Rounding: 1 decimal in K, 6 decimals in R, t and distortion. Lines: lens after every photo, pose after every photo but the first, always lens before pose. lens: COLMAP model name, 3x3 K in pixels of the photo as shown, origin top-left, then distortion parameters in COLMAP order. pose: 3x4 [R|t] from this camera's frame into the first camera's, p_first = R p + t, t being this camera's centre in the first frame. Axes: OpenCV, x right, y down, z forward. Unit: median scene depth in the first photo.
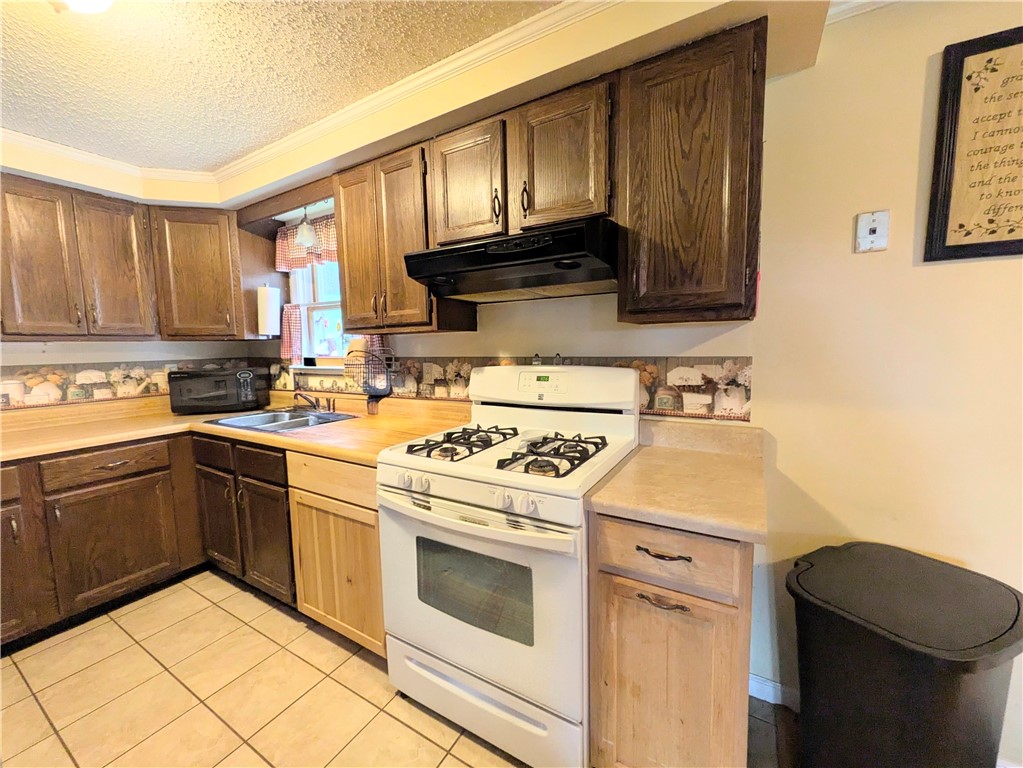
lens RADIAL K [[412.6, 0, 511.5], [0, 412.6, 384.0], [0, 0, 1]] dist [-0.000764, -0.000133]
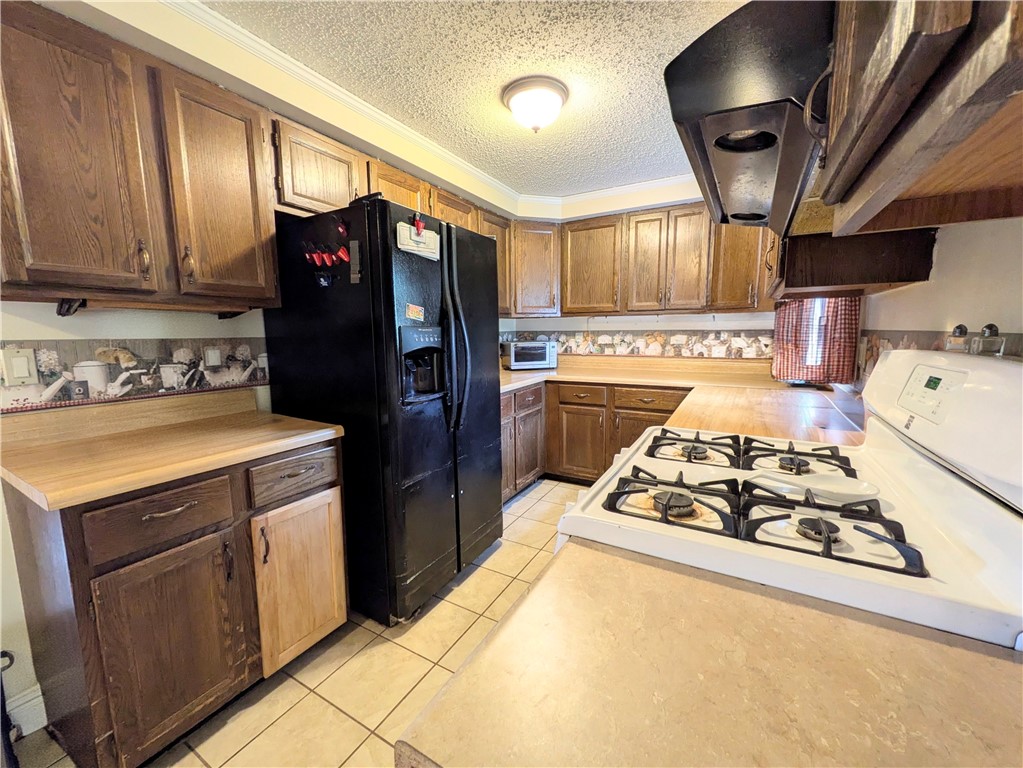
lens RADIAL K [[412.6, 0, 511.5], [0, 412.6, 384.0], [0, 0, 1]] dist [-0.000764, -0.000133]
pose [[0.025618, 0.146722, -0.988846, 0.503440], [-0.054904, 0.987884, 0.145157, -0.054208], [0.998163, 0.050573, 0.033363, 0.542197]]
